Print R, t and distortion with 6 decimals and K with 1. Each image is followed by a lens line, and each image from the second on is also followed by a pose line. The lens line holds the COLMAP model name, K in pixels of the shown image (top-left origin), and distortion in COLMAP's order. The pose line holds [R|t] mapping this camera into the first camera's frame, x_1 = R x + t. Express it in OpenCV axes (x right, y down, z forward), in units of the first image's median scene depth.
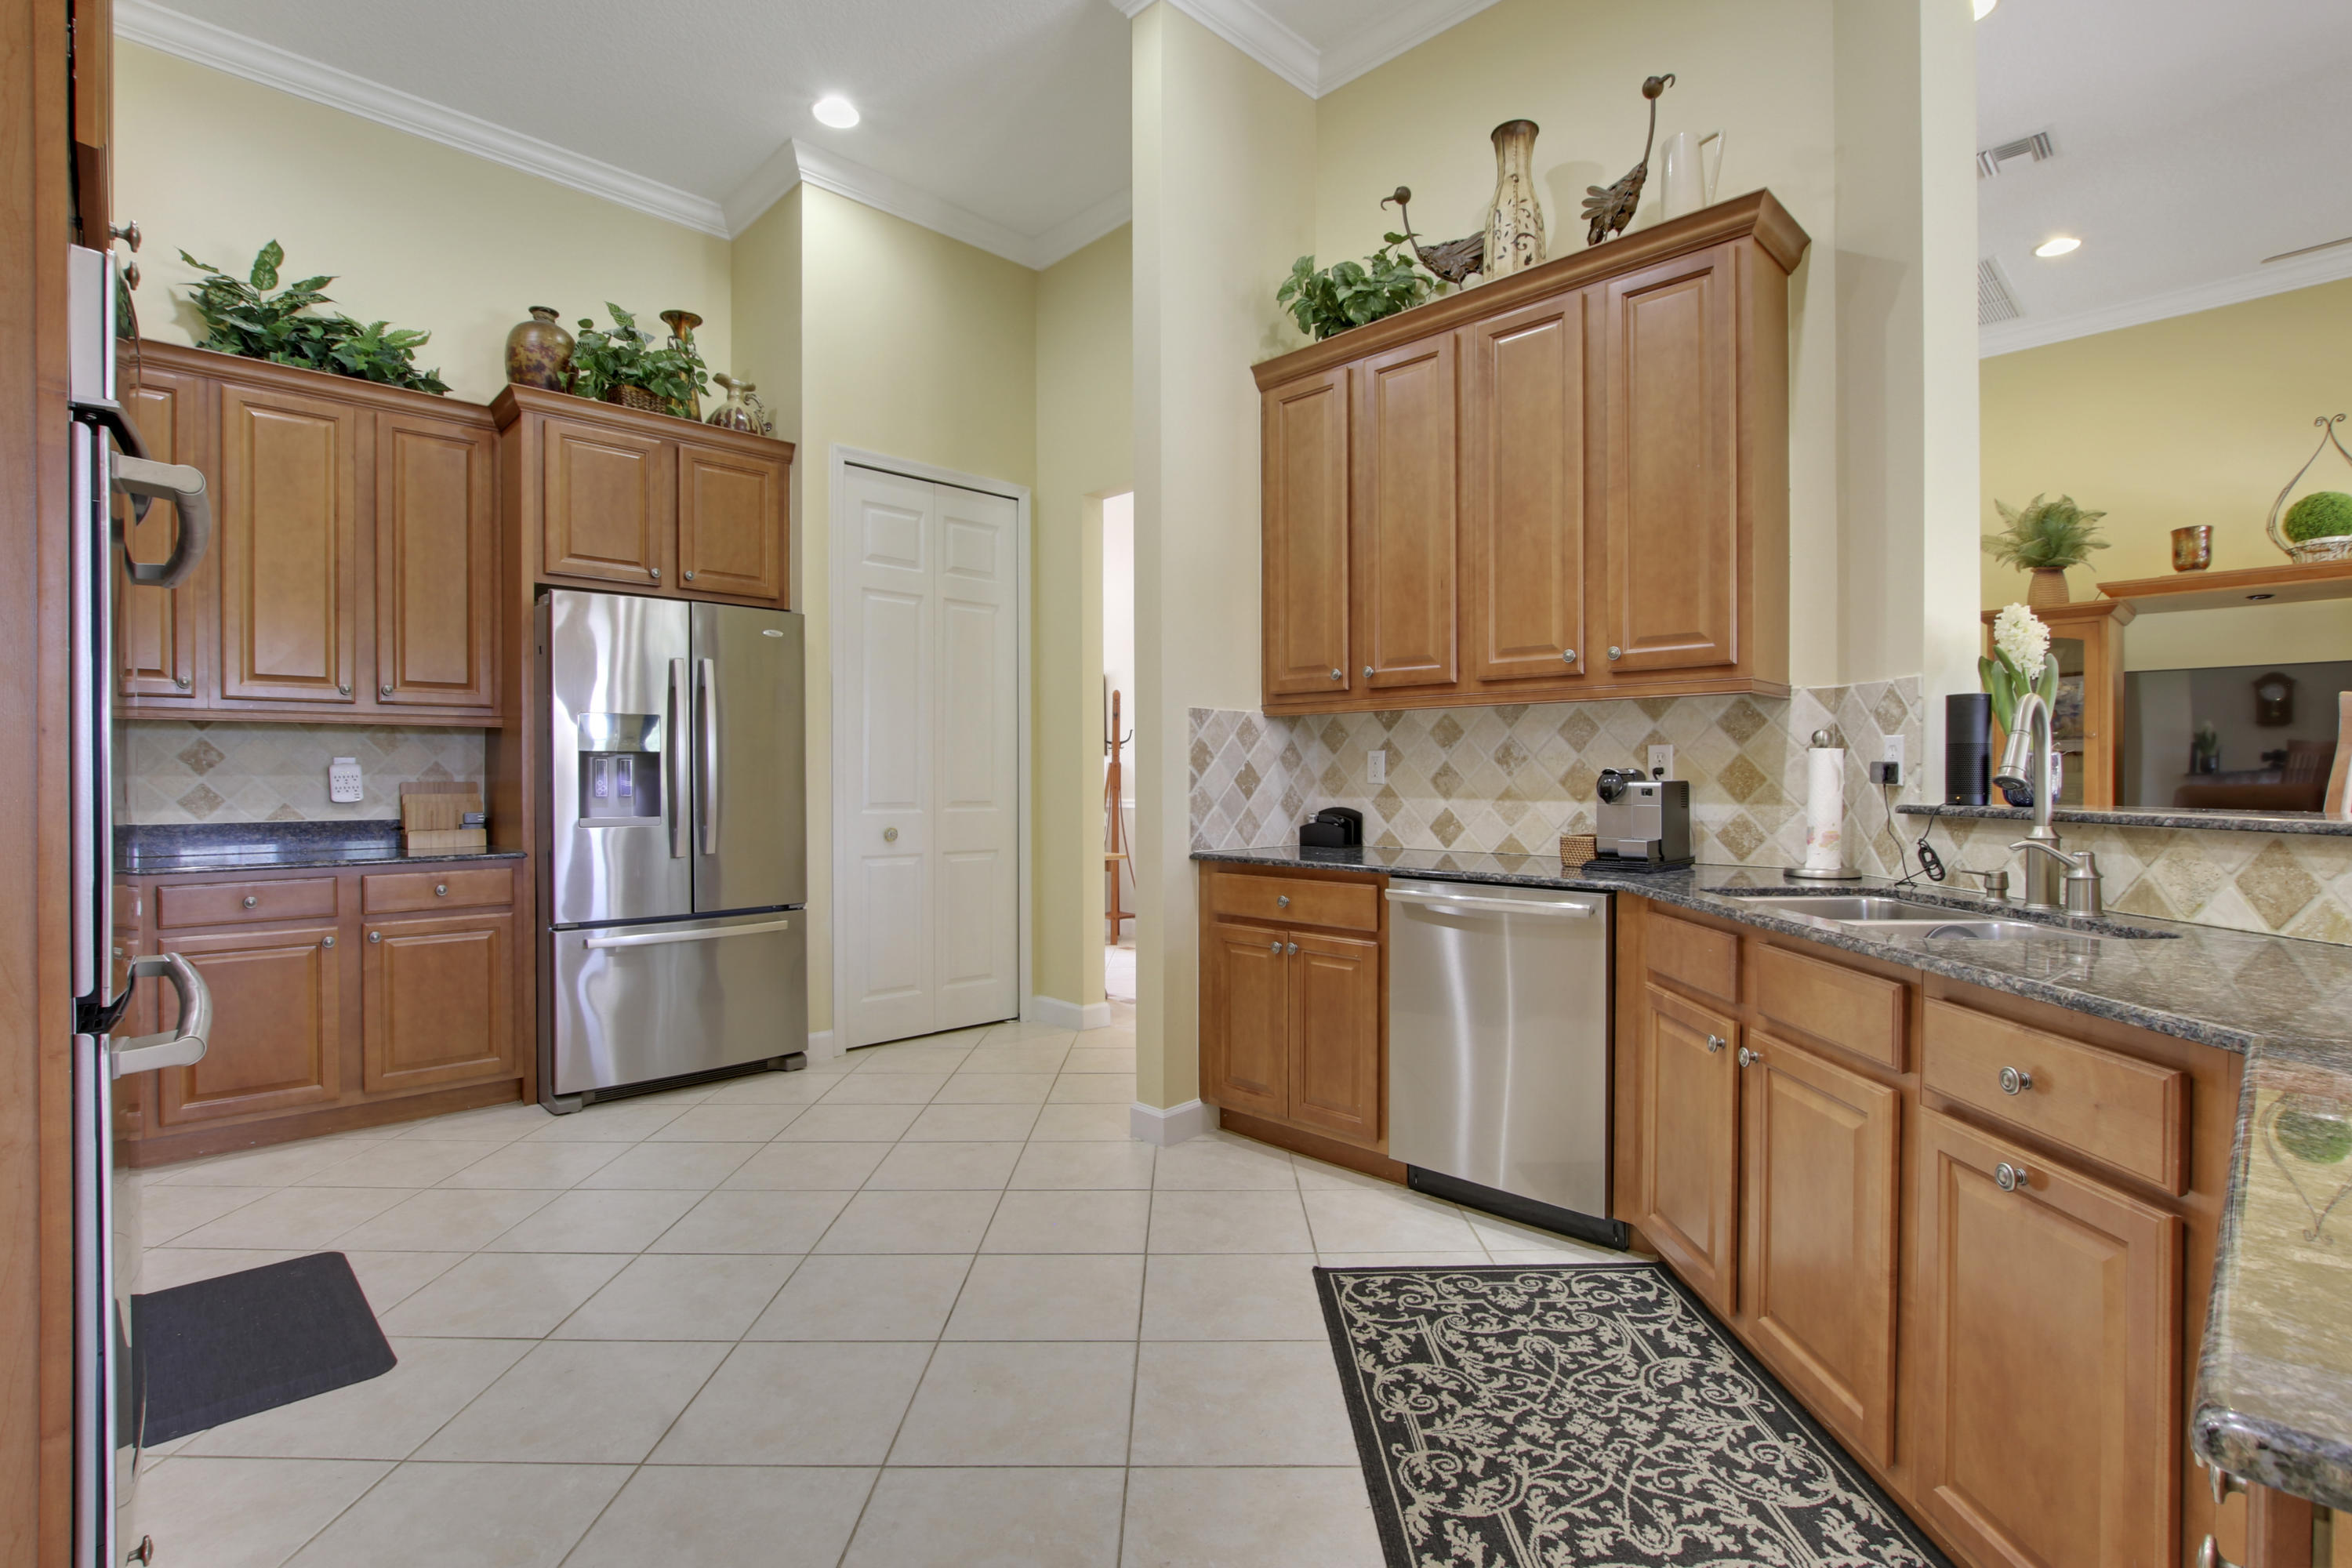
lens RADIAL K [[1114.6, 0, 1174.7], [0, 1114.6, 786.4], [0, 0, 1]] dist [-0.022759, 0.003048]
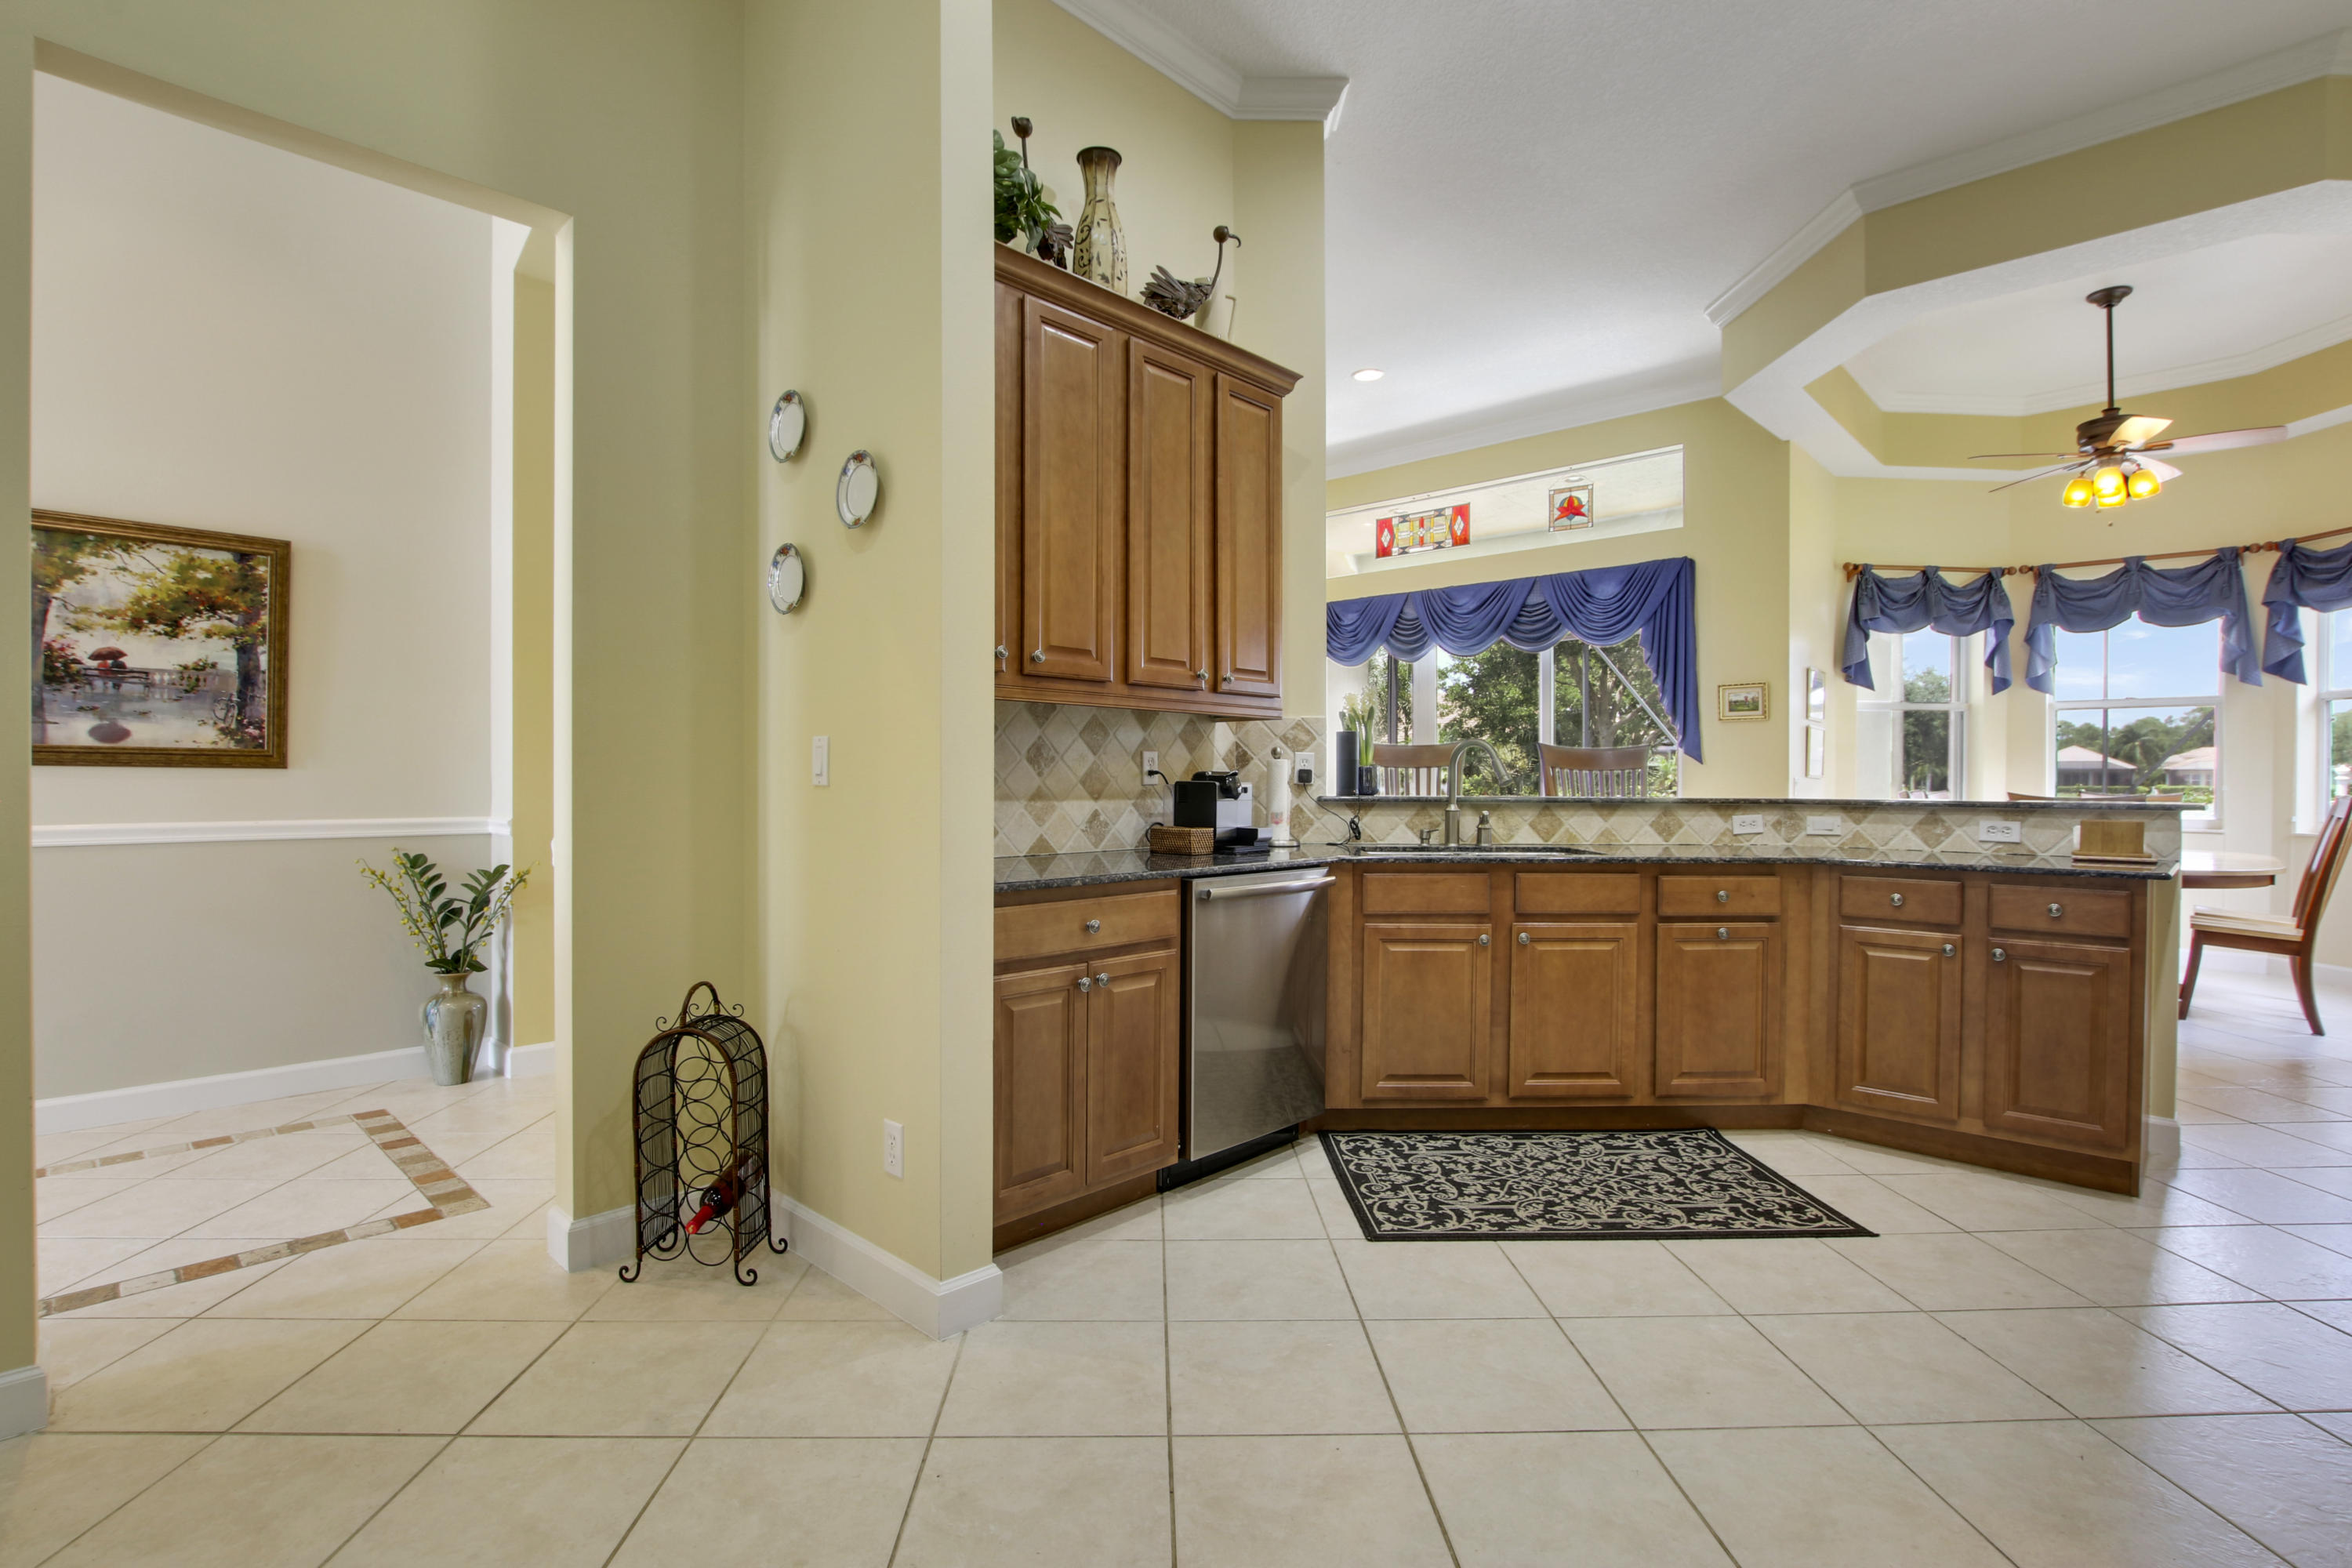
lens RADIAL K [[1114.6, 0, 1183.6], [0, 1114.6, 791.1], [0, 0, 1]] dist [-0.022759, 0.003048]
pose [[-0.047776, -0.009942, 0.998809, -1.075535], [0.002436, 0.999946, 0.010070, -0.009001], [-0.998855, 0.002914, -0.047749, 1.423876]]
